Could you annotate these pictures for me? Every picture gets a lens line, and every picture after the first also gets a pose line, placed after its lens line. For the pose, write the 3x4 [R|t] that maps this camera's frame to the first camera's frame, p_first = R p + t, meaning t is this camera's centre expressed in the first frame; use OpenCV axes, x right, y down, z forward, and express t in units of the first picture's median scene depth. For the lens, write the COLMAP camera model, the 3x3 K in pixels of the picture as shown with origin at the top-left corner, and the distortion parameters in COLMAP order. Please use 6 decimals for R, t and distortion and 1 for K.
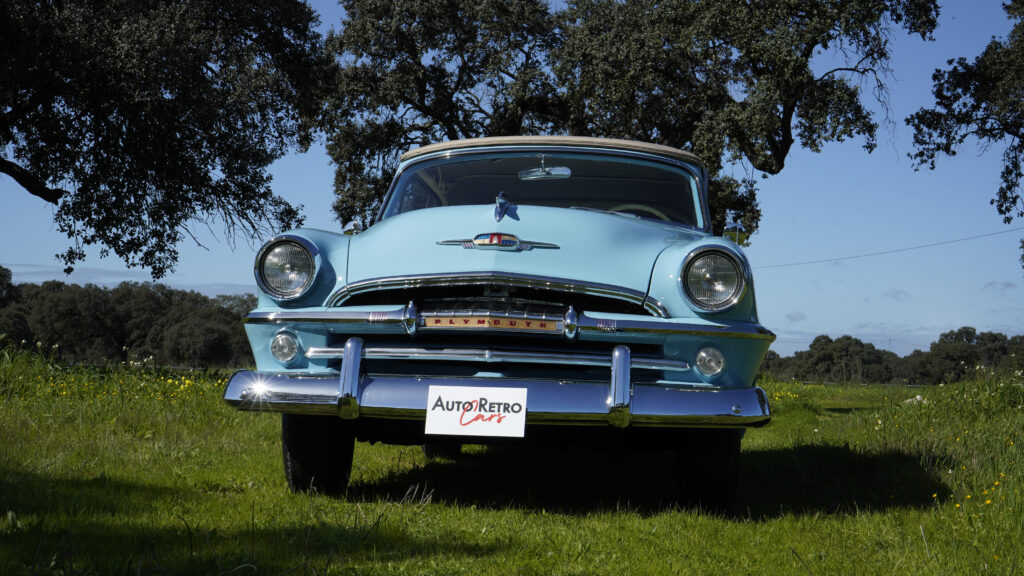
lens RADIAL K [[1536.3, 0, 519.0], [0, 1536.3, 288.7], [0, 0, 1]] dist [-0.115684, 0.000000]
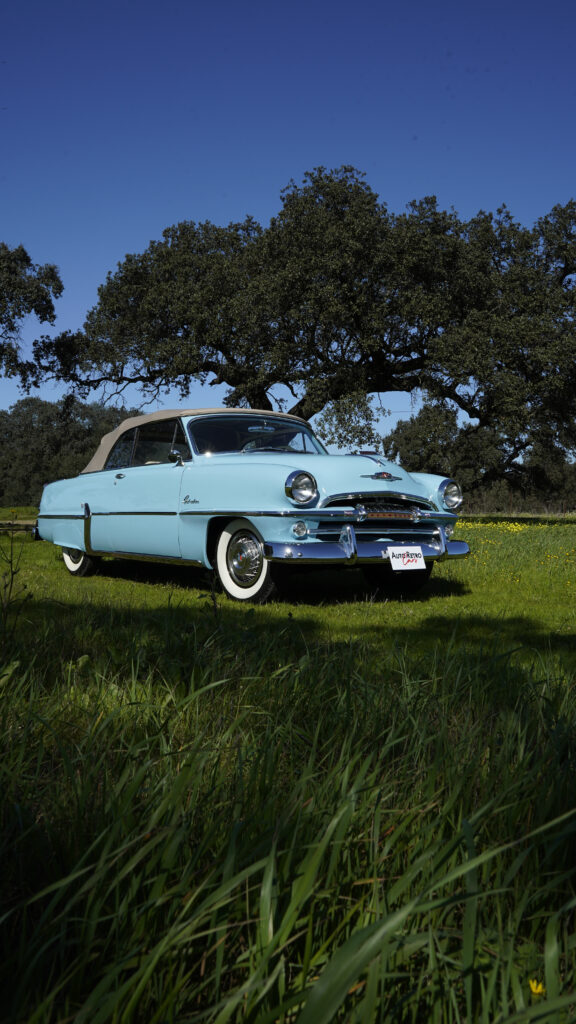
lens RADIAL K [[823.2, 0, 319.1], [0, 823.2, 523.9], [0, 0, 1]] dist [-0.017618, -0.008208]
pose [[0.700865, -0.028544, 0.712723, -0.872485], [-0.035116, 0.996607, 0.074445, -0.046162], [-0.712429, -0.077204, 0.697484, 0.266877]]
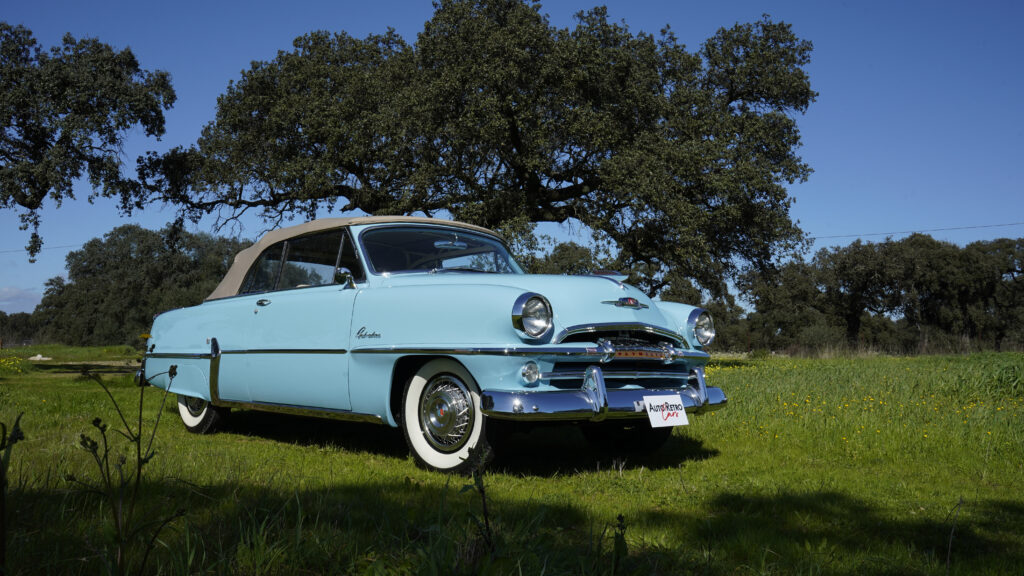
lens RADIAL K [[857.5, 0, 535.3], [0, 857.5, 292.1], [0, 0, 1]] dist [0.001863, -0.010209]
pose [[0.618159, 0.040031, 0.785033, -0.770078], [-0.044295, 0.998889, -0.016057, -0.022877], [-0.784804, -0.024847, 0.619246, 0.518165]]
